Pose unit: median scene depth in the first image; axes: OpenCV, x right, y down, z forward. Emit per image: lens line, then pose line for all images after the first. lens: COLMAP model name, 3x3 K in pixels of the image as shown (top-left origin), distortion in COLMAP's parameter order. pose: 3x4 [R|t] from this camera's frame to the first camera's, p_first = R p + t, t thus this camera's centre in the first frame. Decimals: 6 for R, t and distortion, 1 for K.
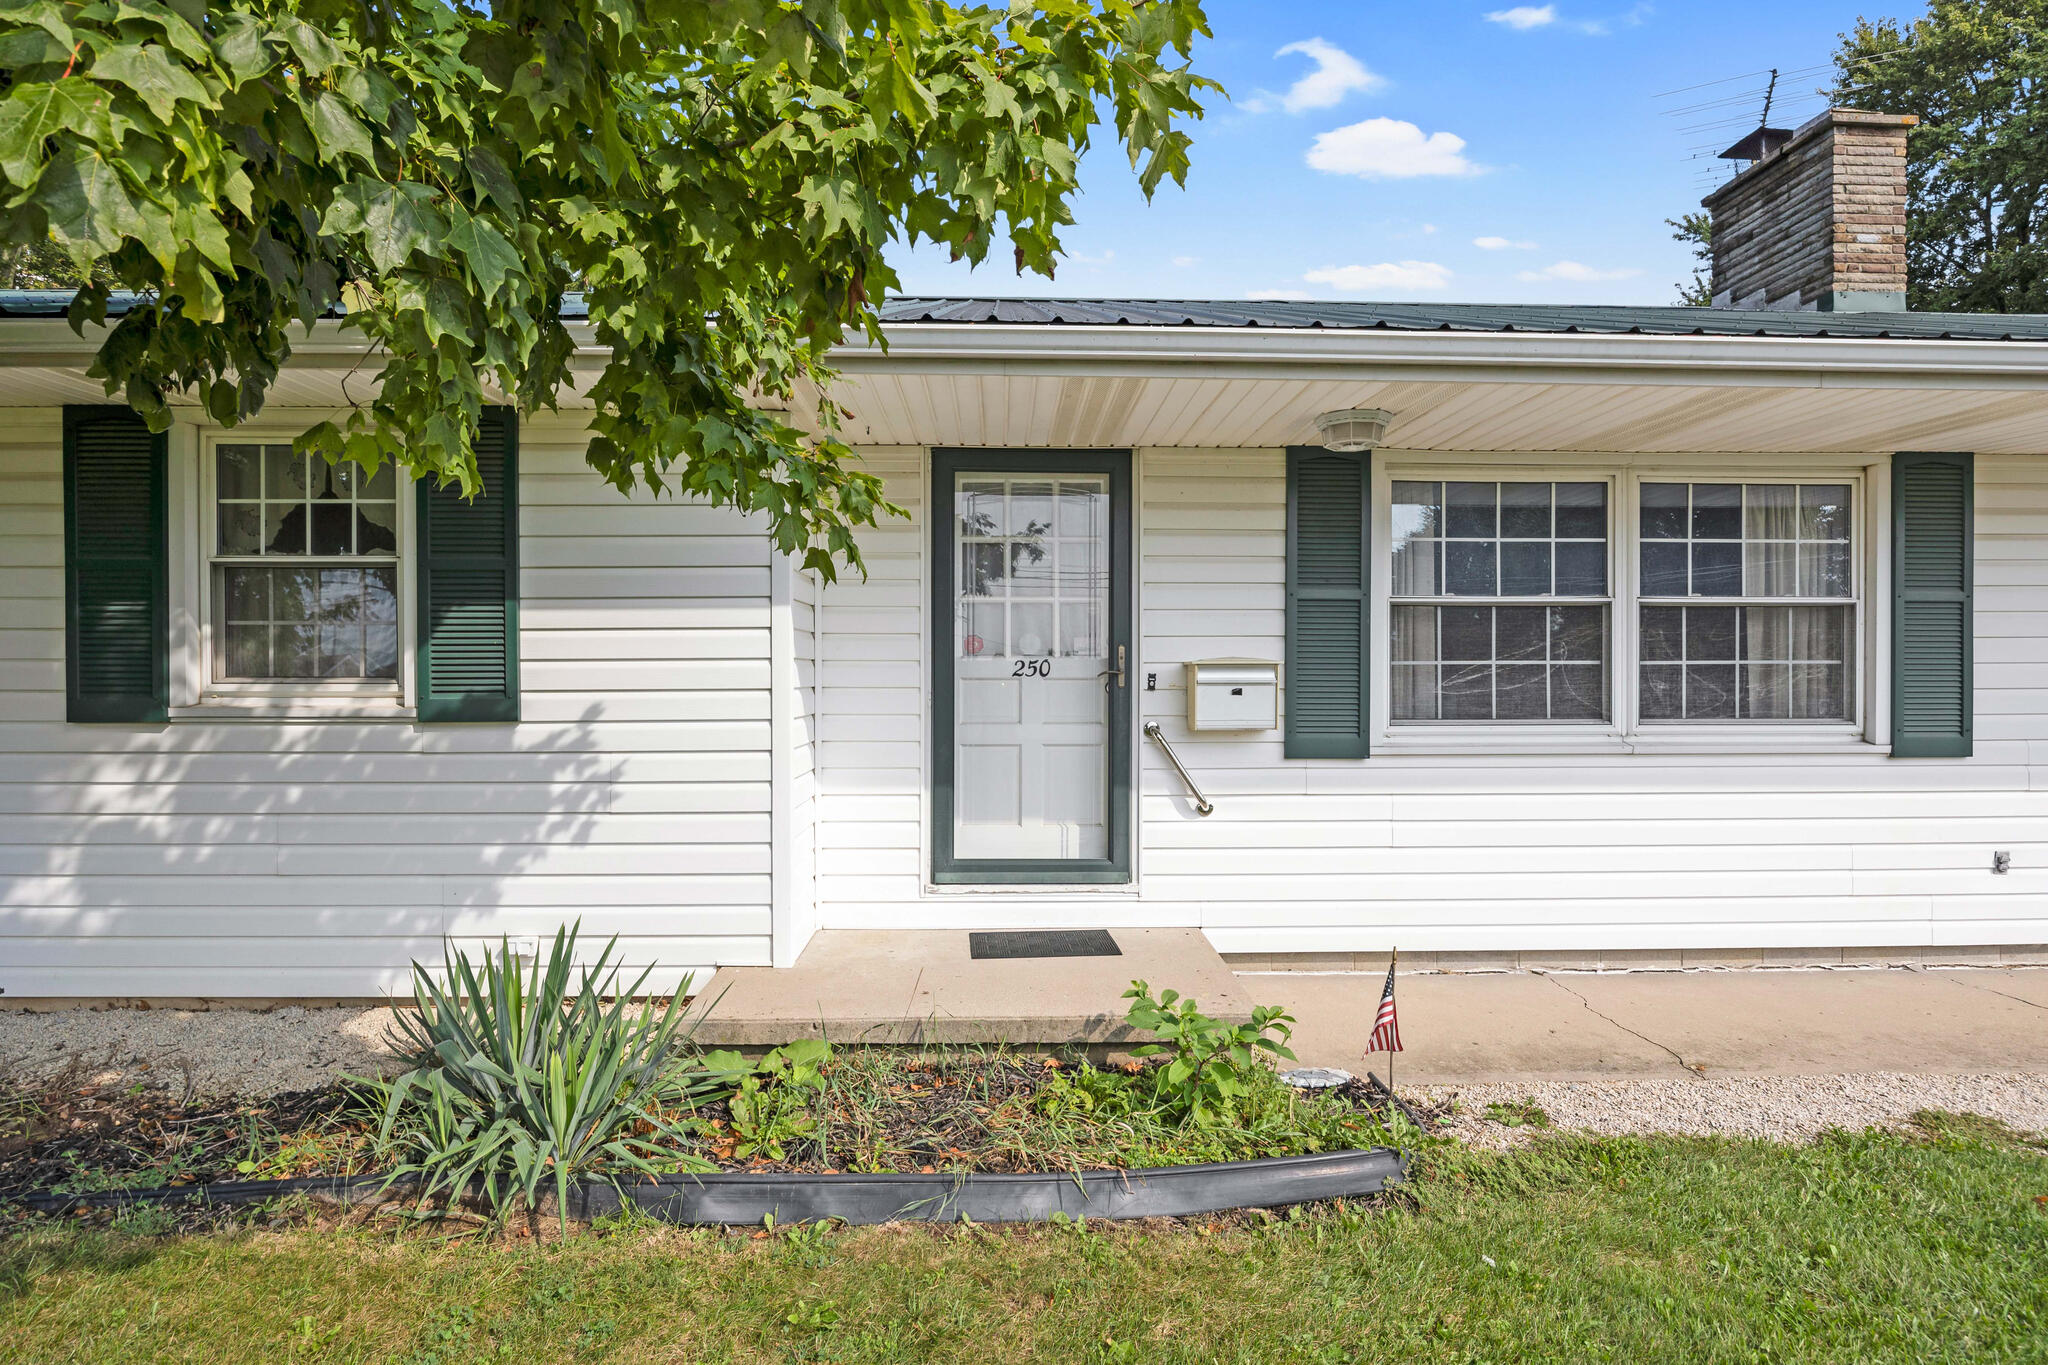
lens RADIAL K [[1061.4, 0, 1021.3], [0, 1061.4, 690.3], [0, 0, 1]] dist [0.000528, 0.000044]
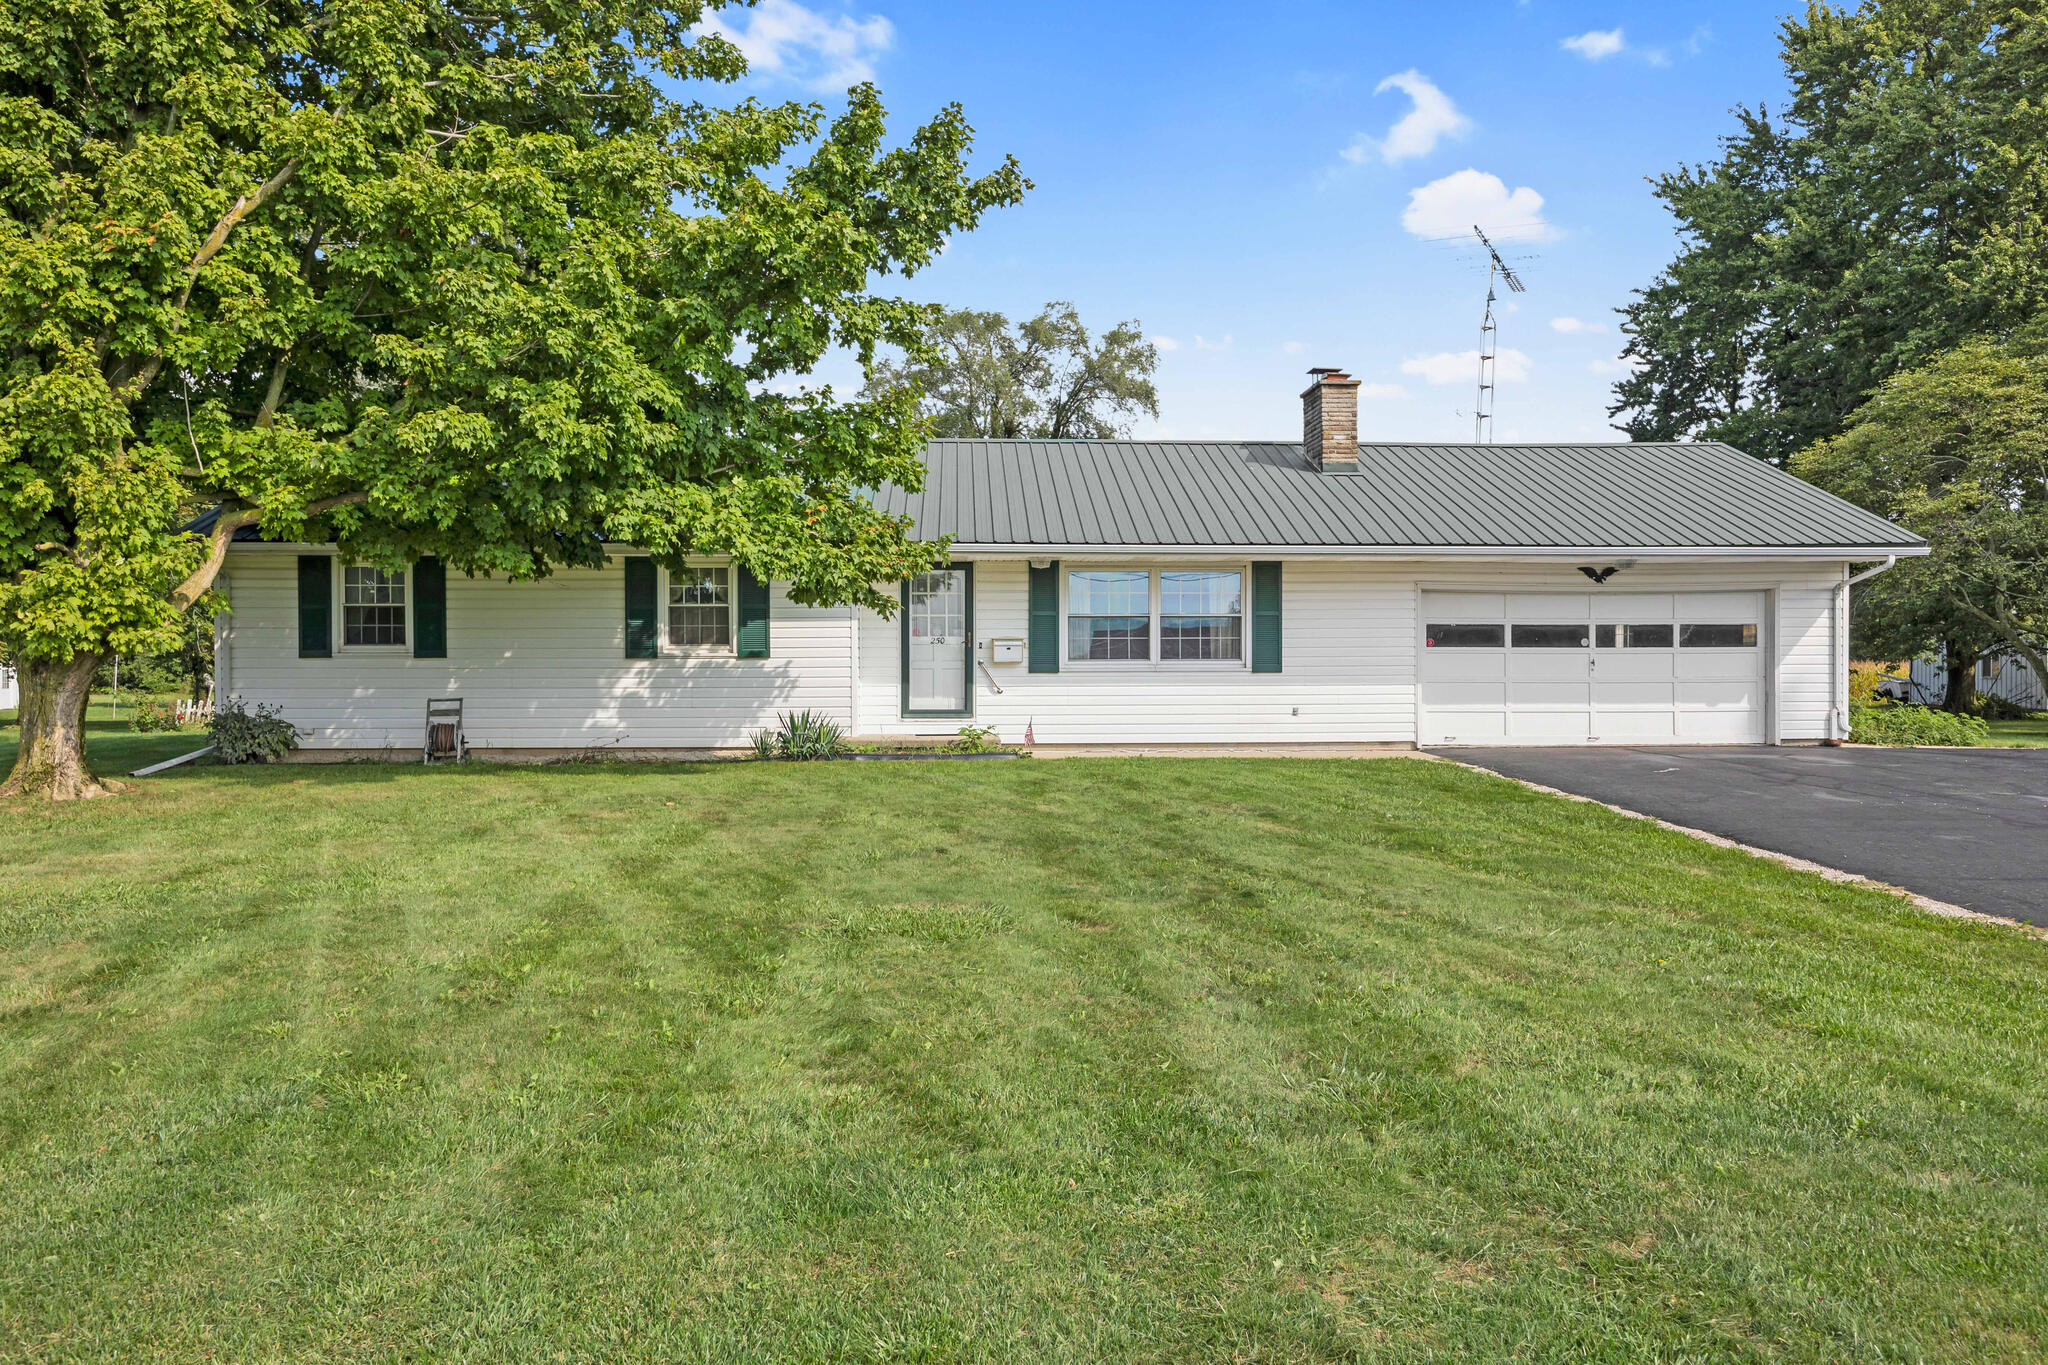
lens RADIAL K [[1555.8, 0, 1024.8], [0, 1555.8, 668.5], [0, 0, 1]] dist [0.023390, -0.010257]
pose [[0.997909, -0.001505, 0.064615, -0.025091], [0.000753, 0.999932, 0.011666, 0.005930], [-0.064628, -0.011593, 0.997842, -3.064258]]
